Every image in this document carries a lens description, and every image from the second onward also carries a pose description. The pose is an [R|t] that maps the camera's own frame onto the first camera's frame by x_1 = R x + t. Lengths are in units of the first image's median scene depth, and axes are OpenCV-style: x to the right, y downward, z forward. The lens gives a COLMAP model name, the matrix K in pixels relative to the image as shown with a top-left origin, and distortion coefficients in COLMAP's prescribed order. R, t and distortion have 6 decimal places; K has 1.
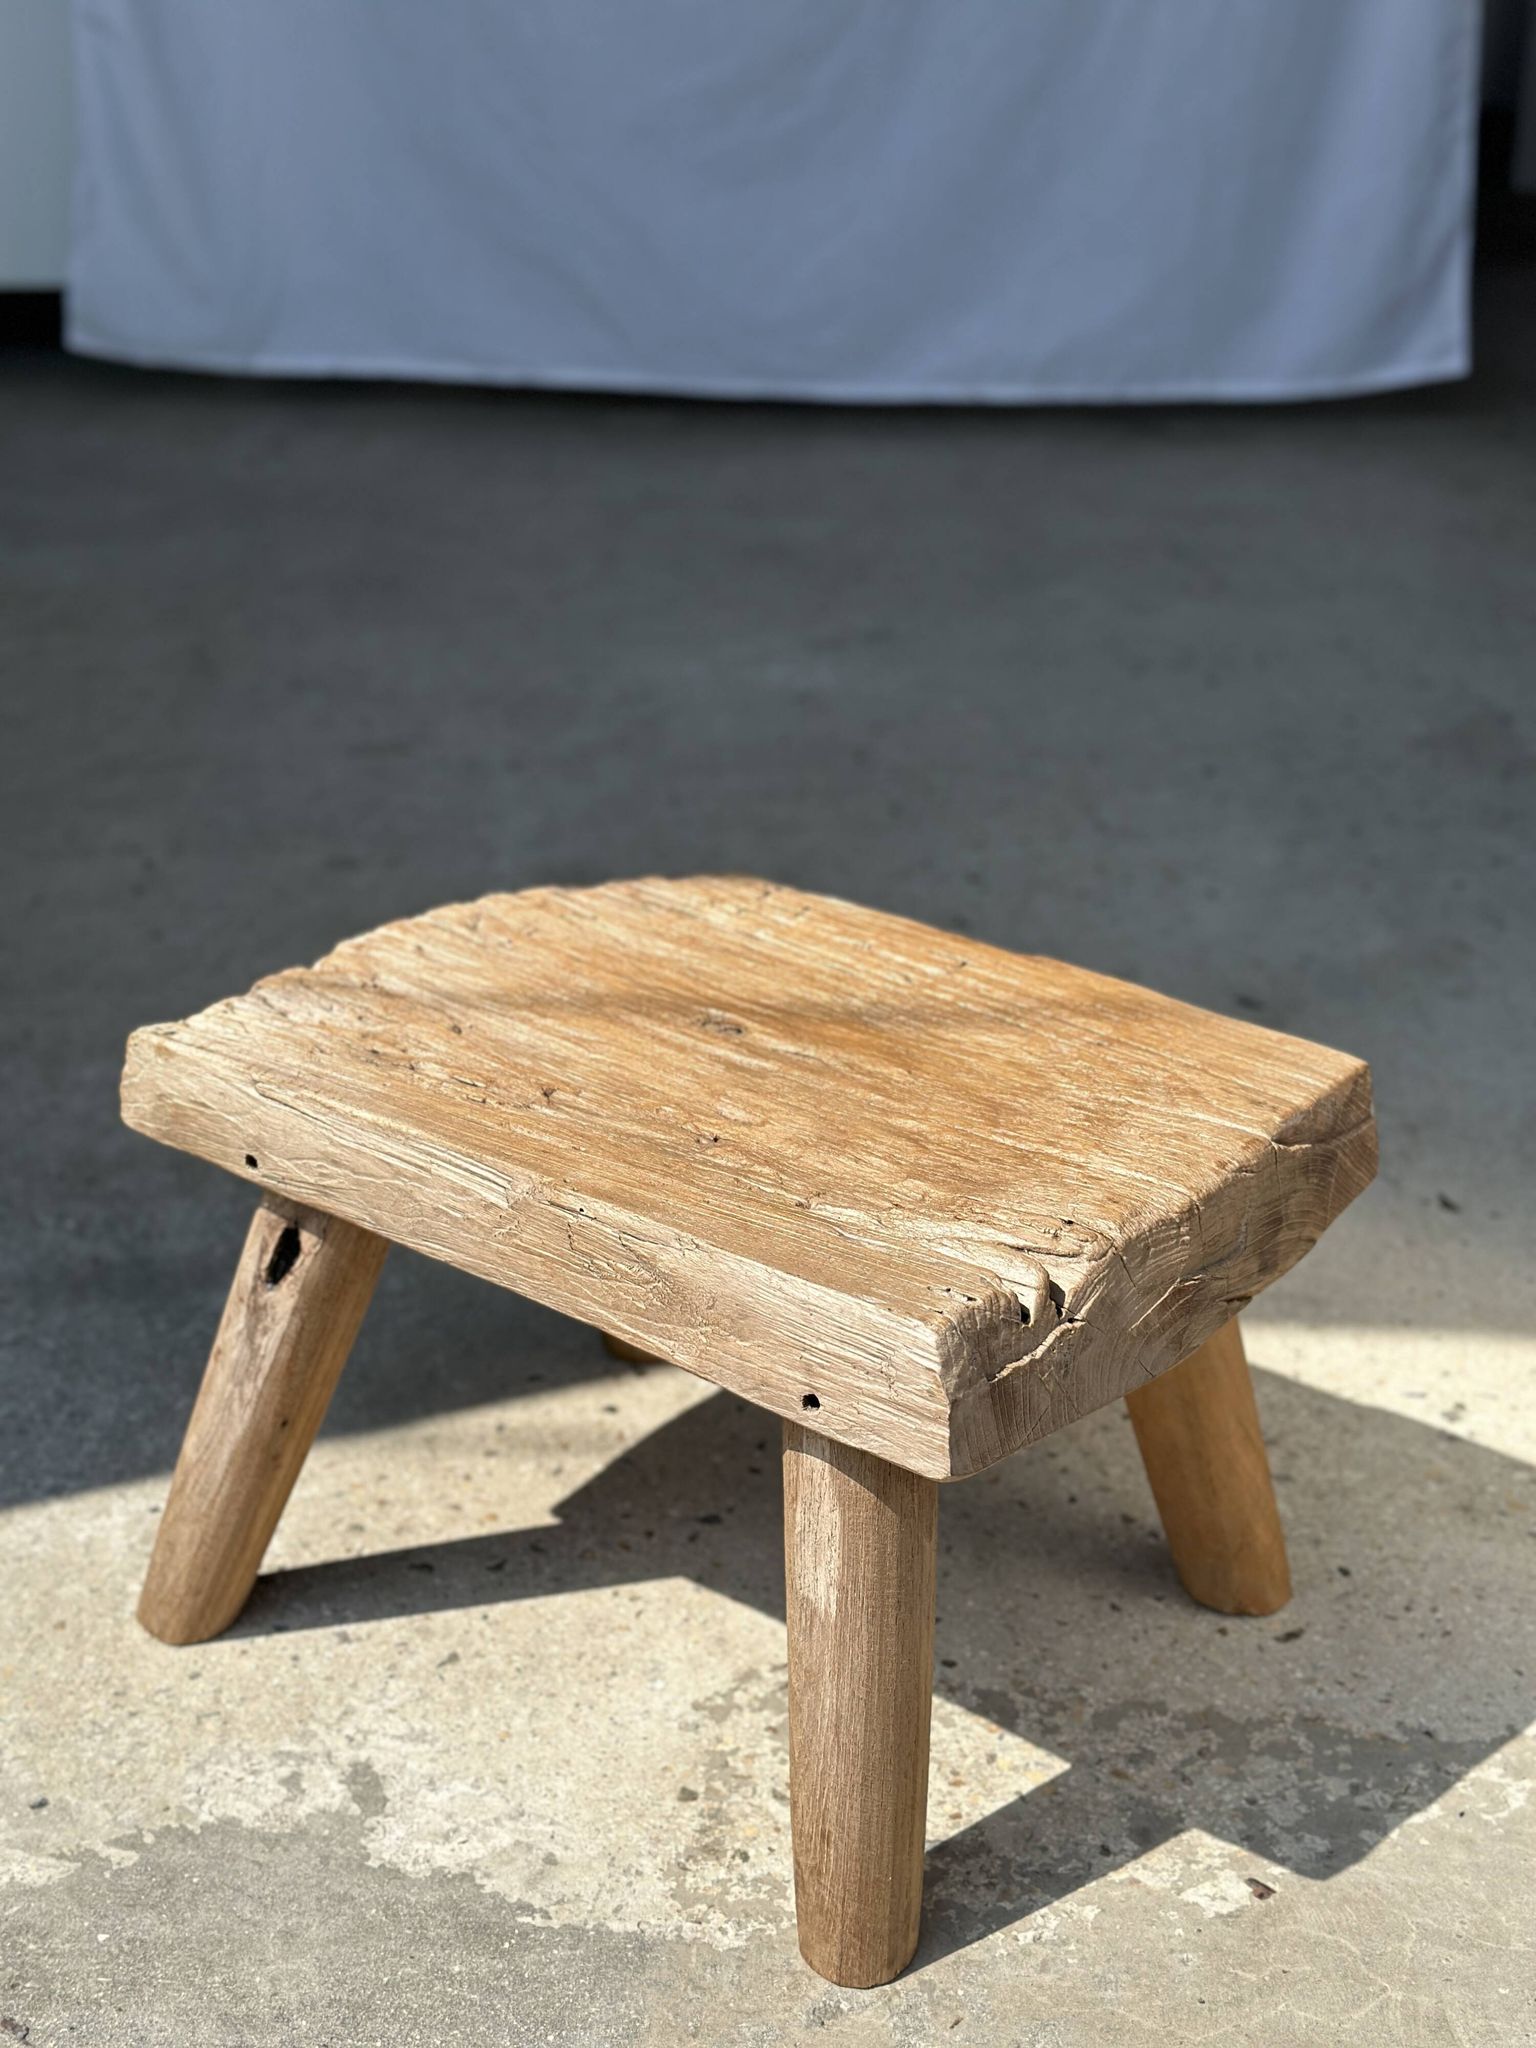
lens RADIAL K [[2851.3, 0, 783.6], [0, 2851.3, 977.8], [0, 0, 1]] dist [0.099112, 0.000000]
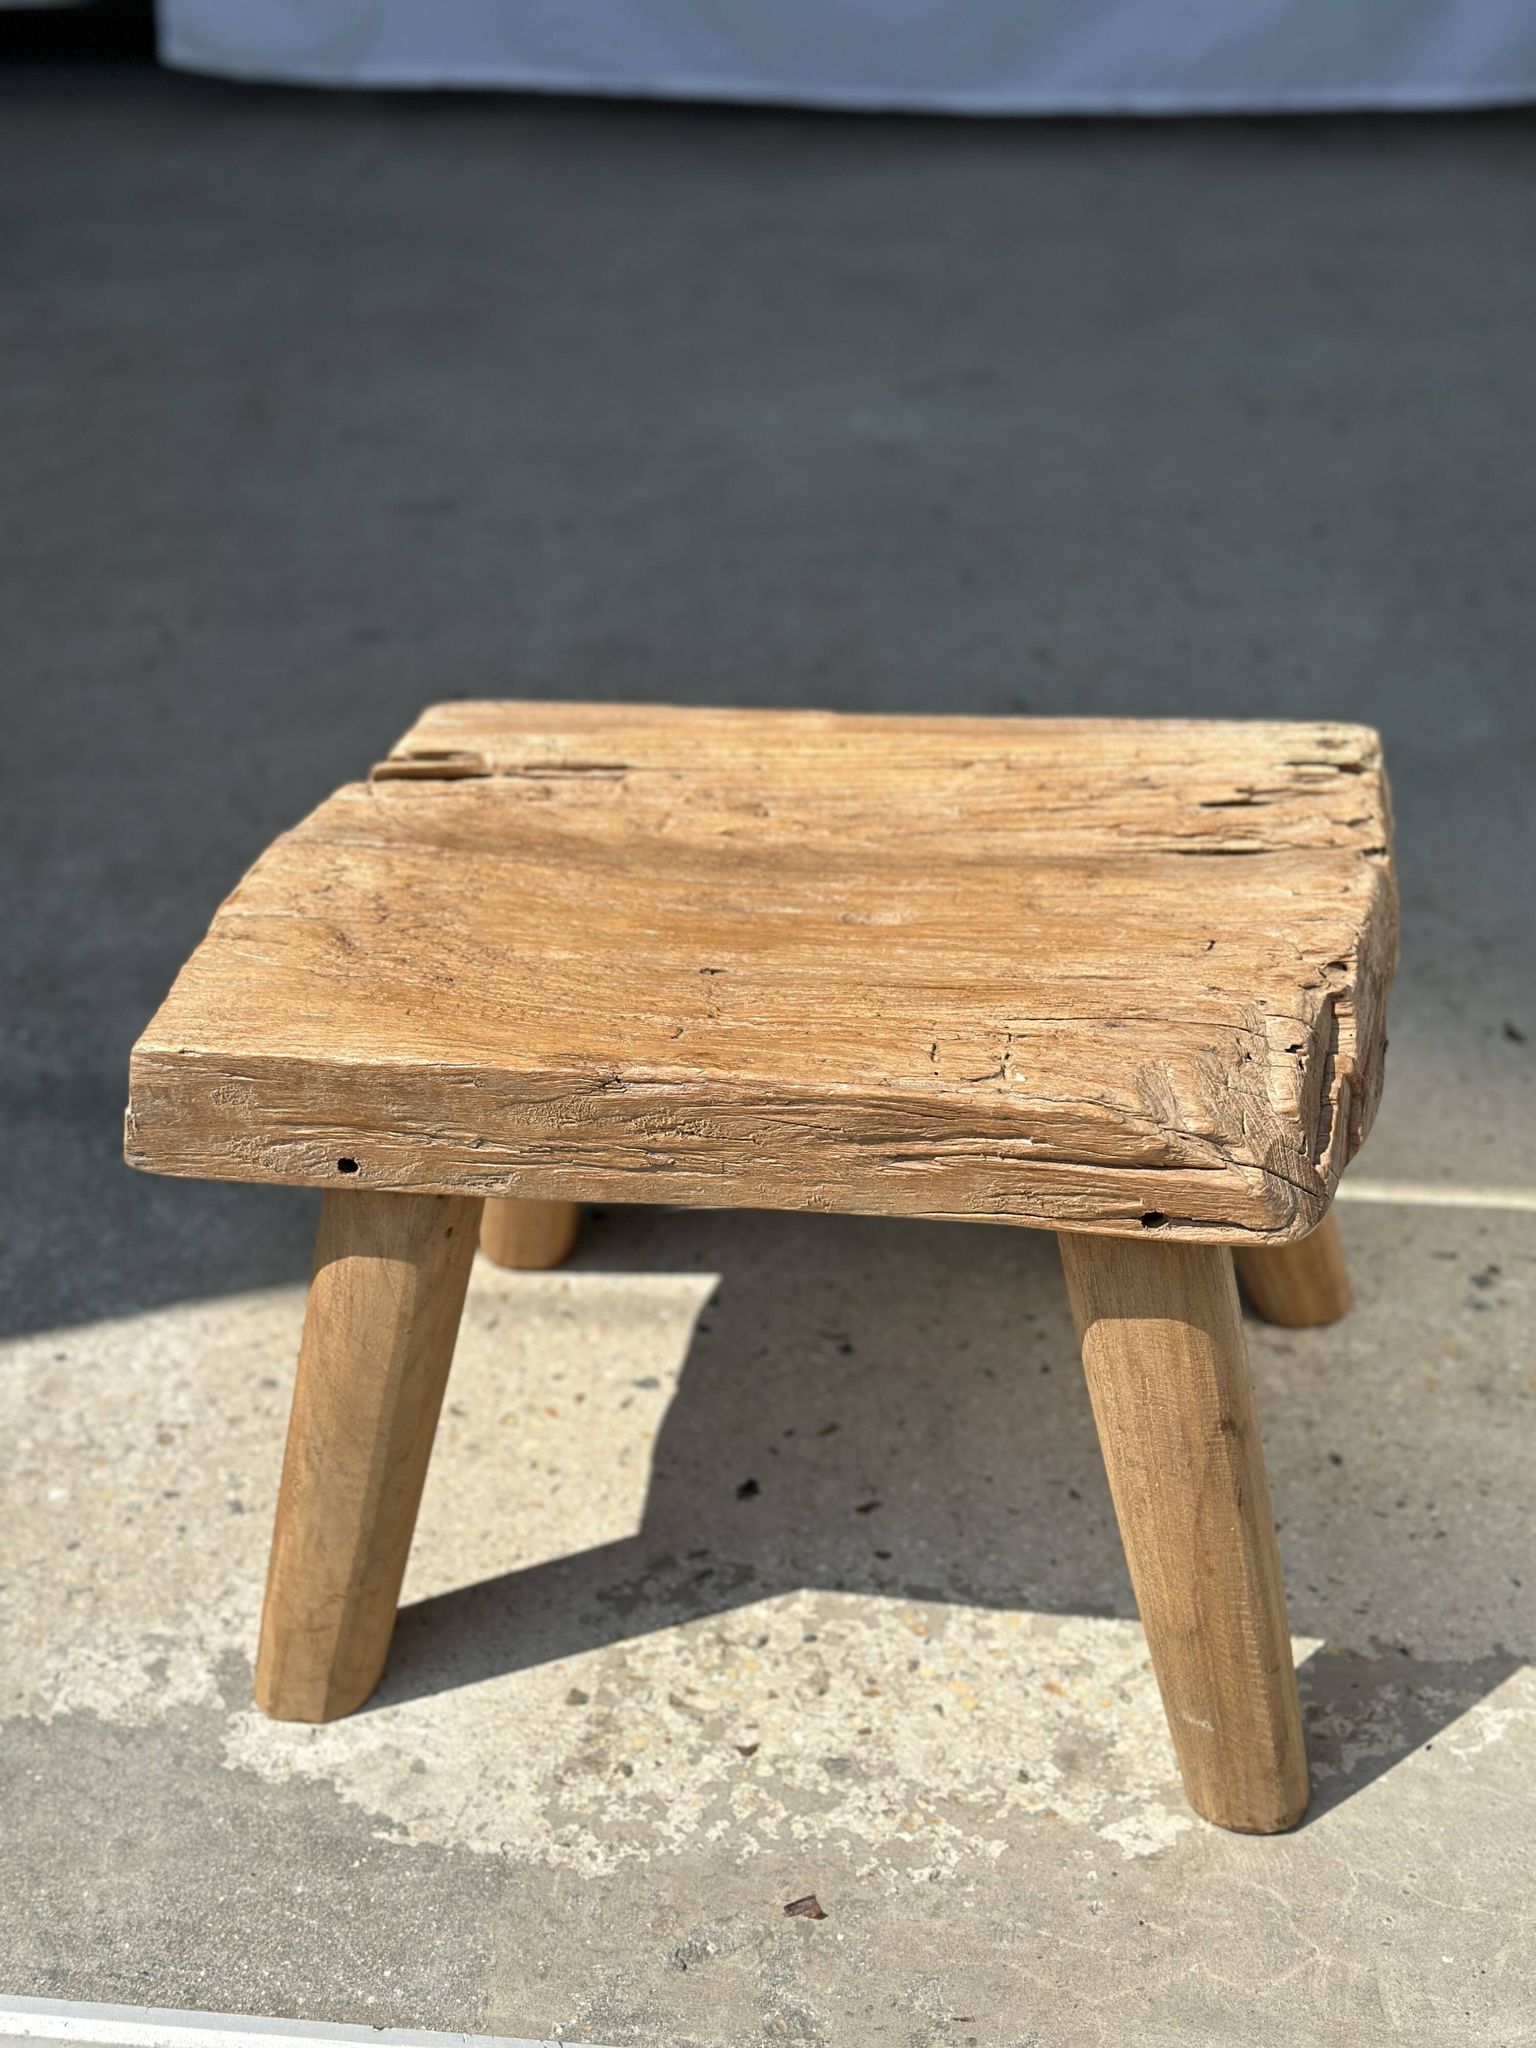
lens RADIAL K [[2851.3, 0, 766.8], [0, 2851.3, 1014.6], [0, 0, 1]] dist [0.099112, 0.000000]
pose [[0.996602, 0.014009, -0.081174, 0.098772], [-0.005197, 0.994163, 0.107763, -0.032793], [0.082210, -0.106975, 0.990857, 0.117357]]
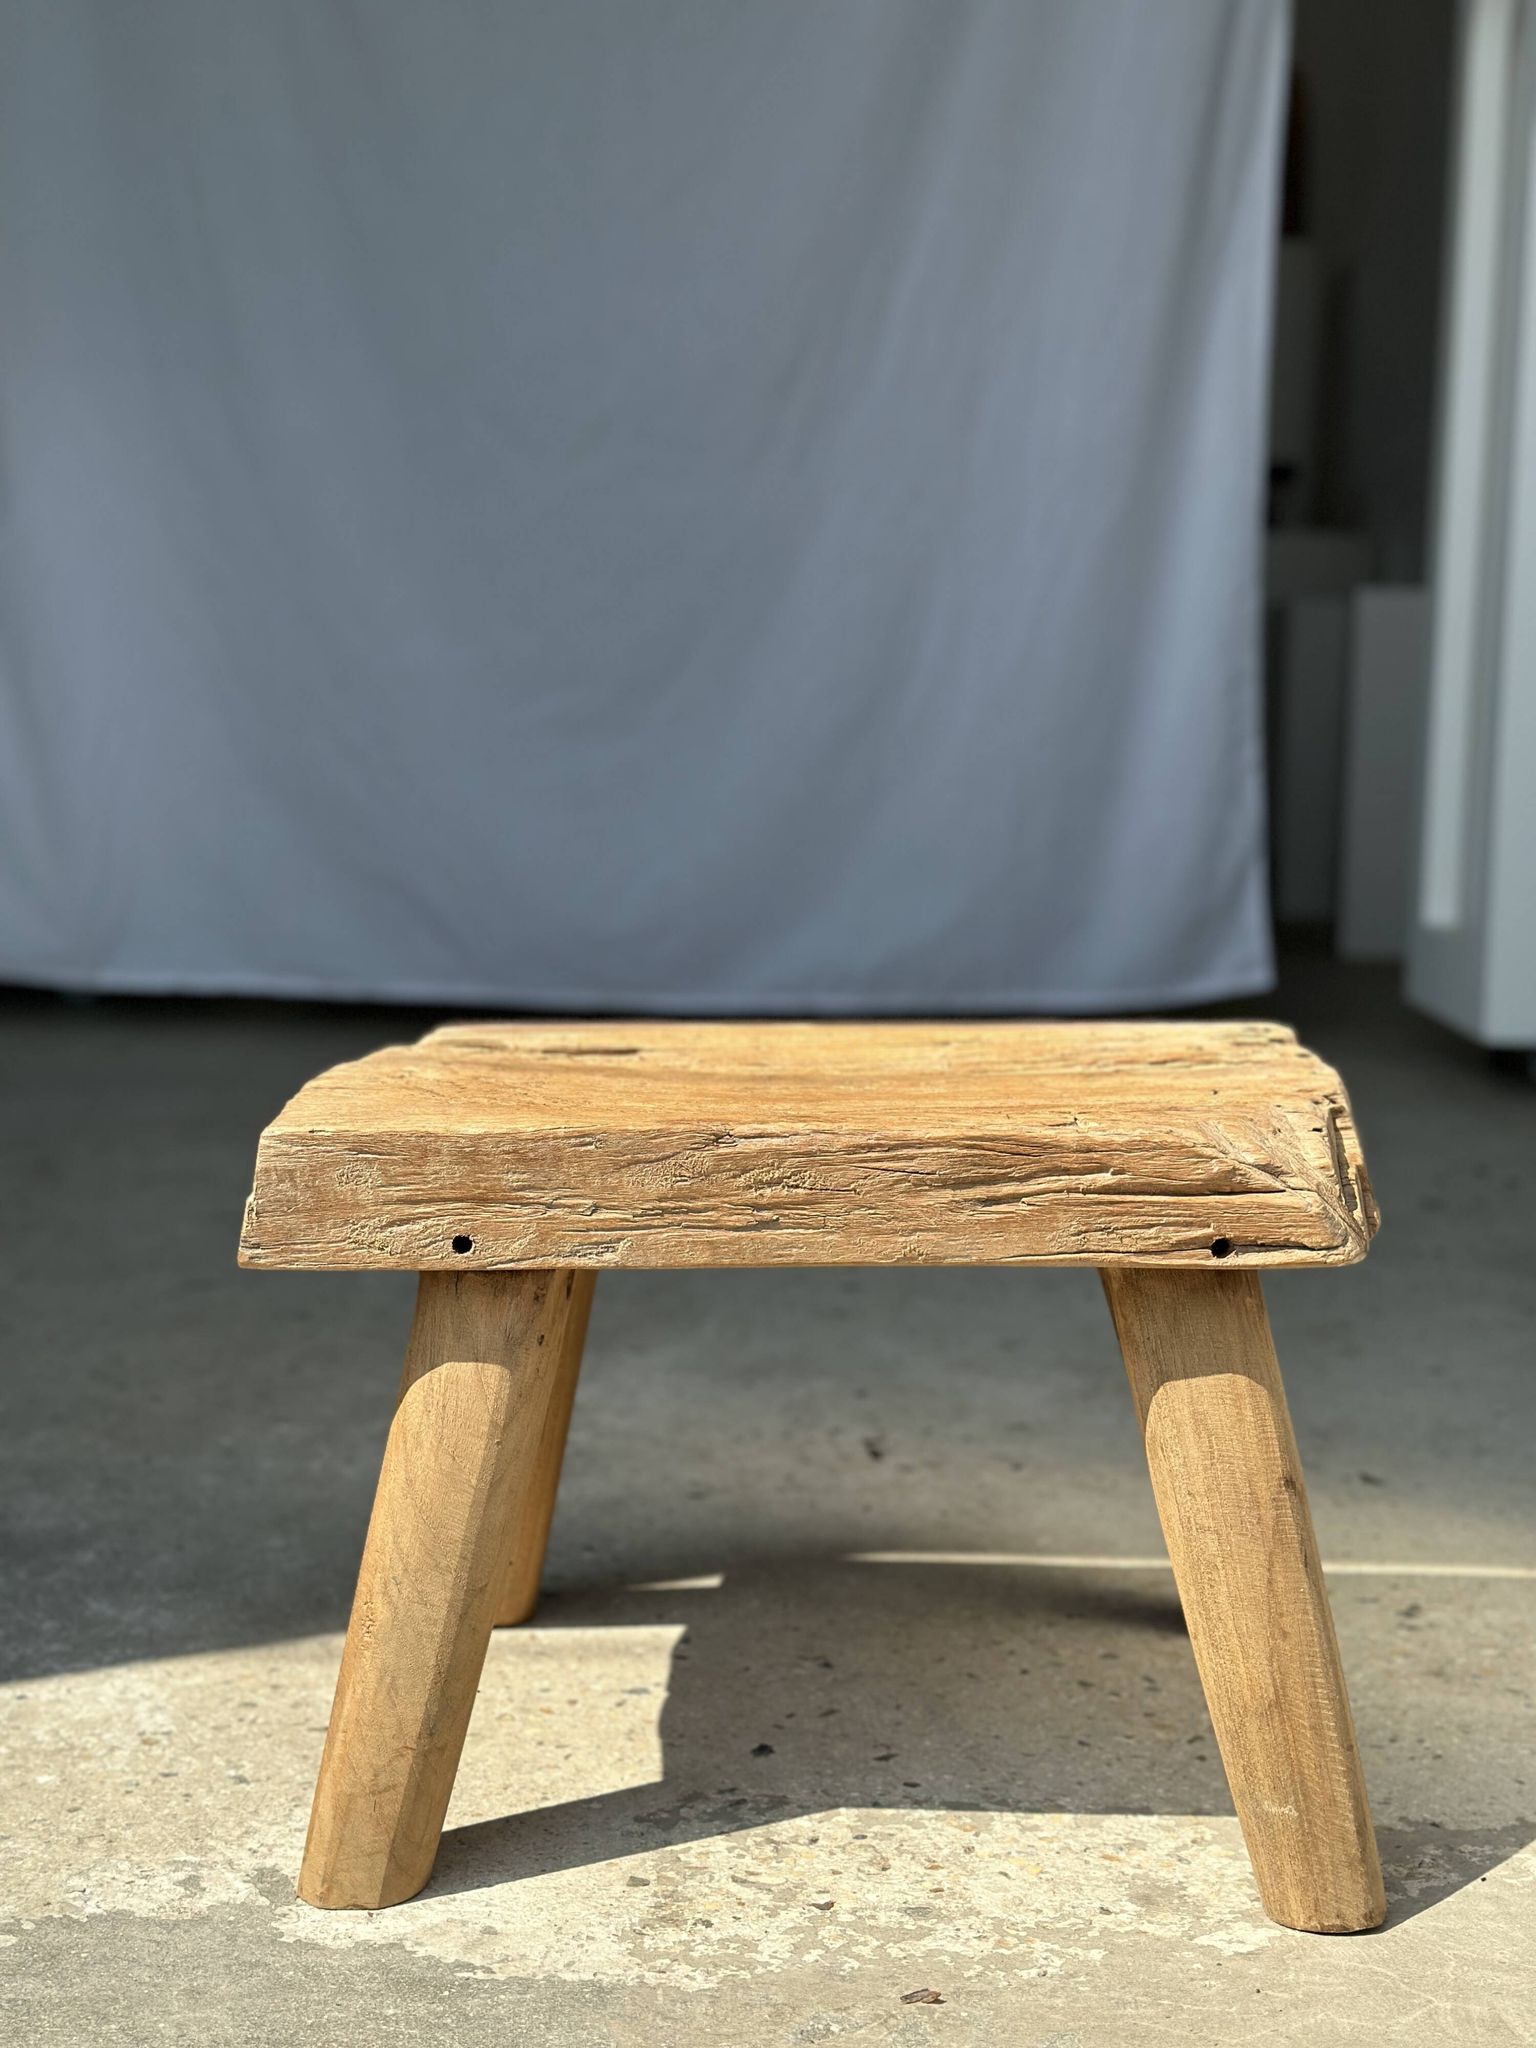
lens RADIAL K [[2851.3, 0, 785.7], [0, 2851.3, 1022.0], [0, 0, 1]] dist [0.099112, 0.000000]
pose [[0.996987, -0.001722, 0.077547, -0.056512], [0.023901, 0.957928, -0.286012, 0.285124], [-0.073791, 0.287003, 0.955083, 0.062069]]
